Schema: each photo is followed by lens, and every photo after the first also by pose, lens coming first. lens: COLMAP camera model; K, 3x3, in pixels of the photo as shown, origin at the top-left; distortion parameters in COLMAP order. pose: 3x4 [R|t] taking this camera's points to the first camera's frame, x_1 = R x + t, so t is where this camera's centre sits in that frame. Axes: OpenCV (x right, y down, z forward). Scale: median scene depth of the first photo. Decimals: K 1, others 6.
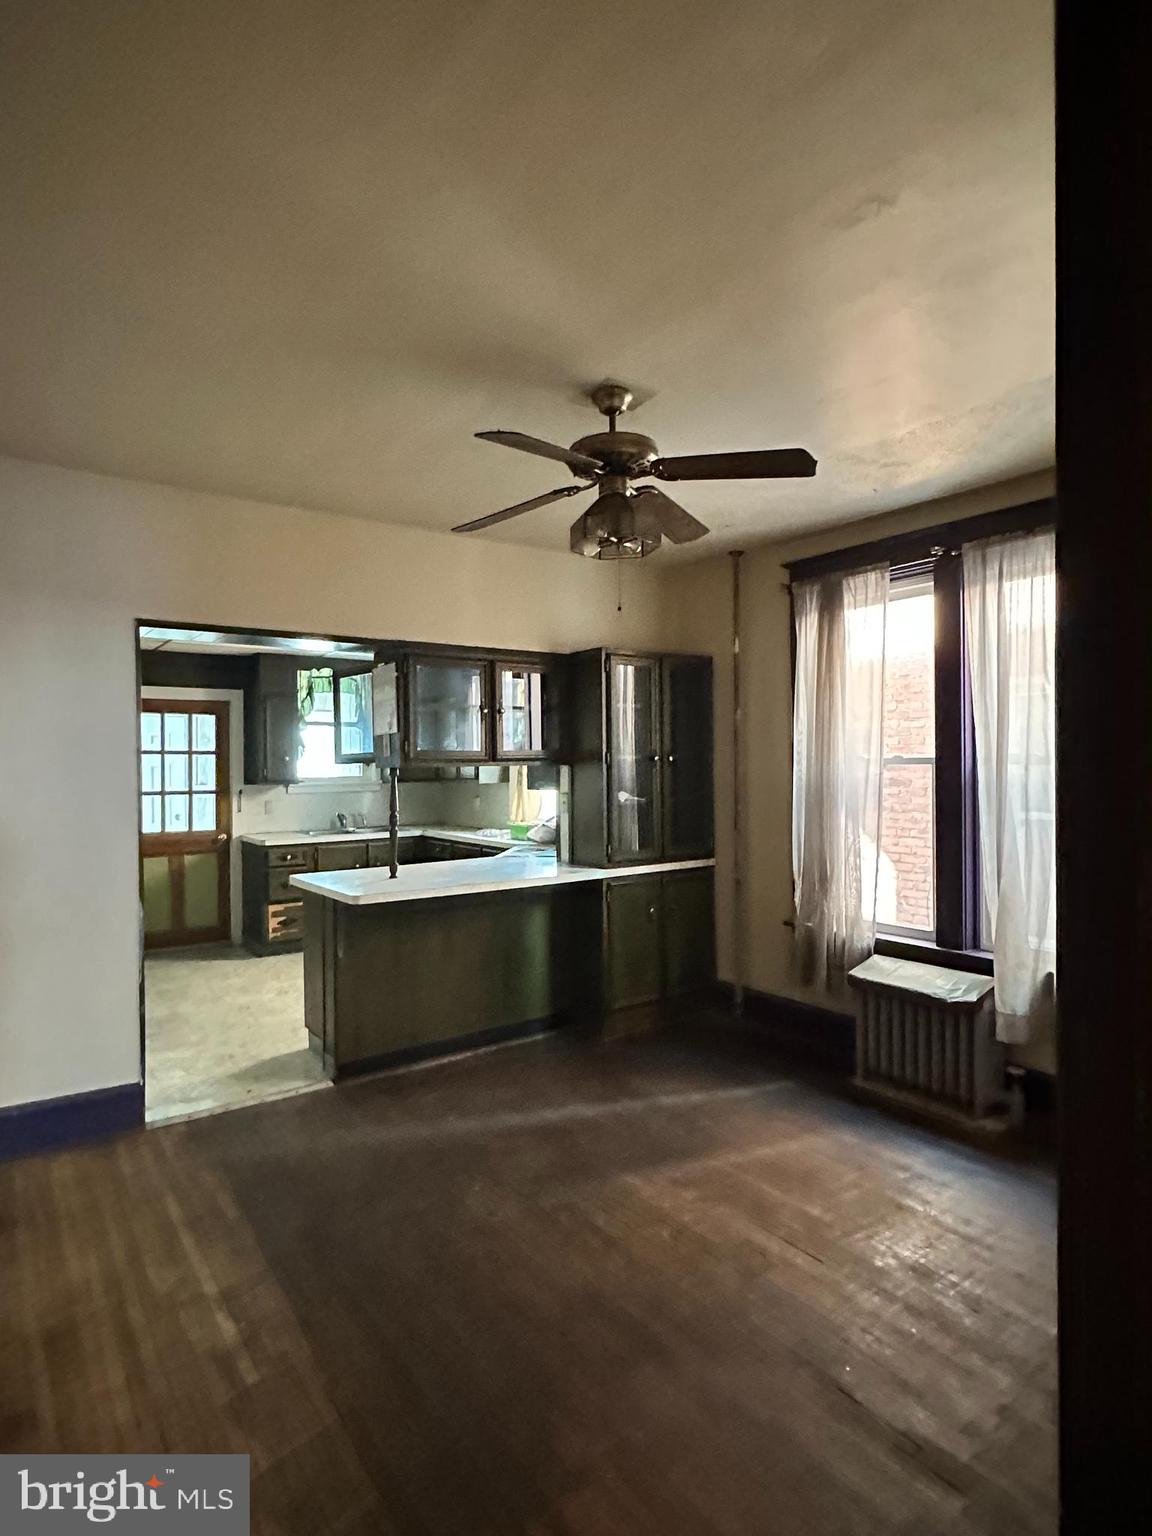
lens RADIAL K [[859.5, 0, 574.5], [0, 859.5, 767.2], [0, 0, 1]] dist [-0.006901, -0.002620]
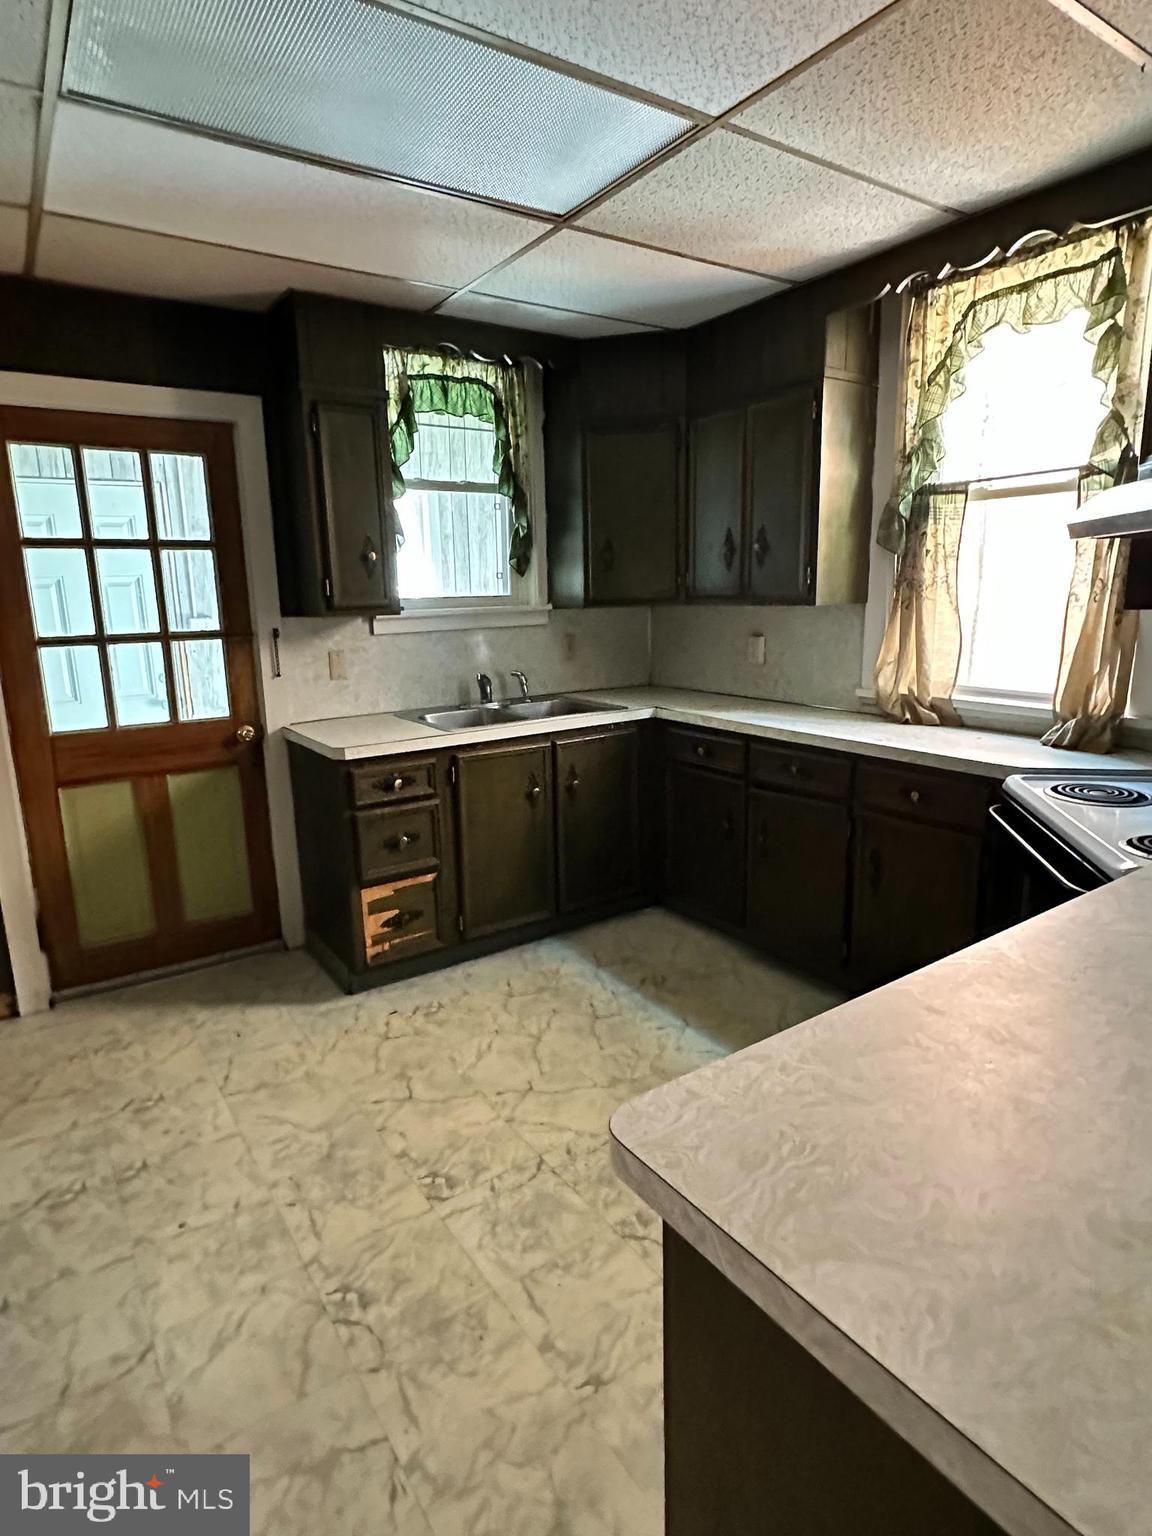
lens RADIAL K [[859.5, 0, 583.7], [0, 859.5, 777.1], [0, 0, 1]] dist [-0.006901, -0.002620]
pose [[0.999700, -0.007650, -0.023254, -0.217712], [0.012414, 0.977140, 0.212232, 0.008602], [0.021099, -0.212457, 0.976943, 0.547127]]
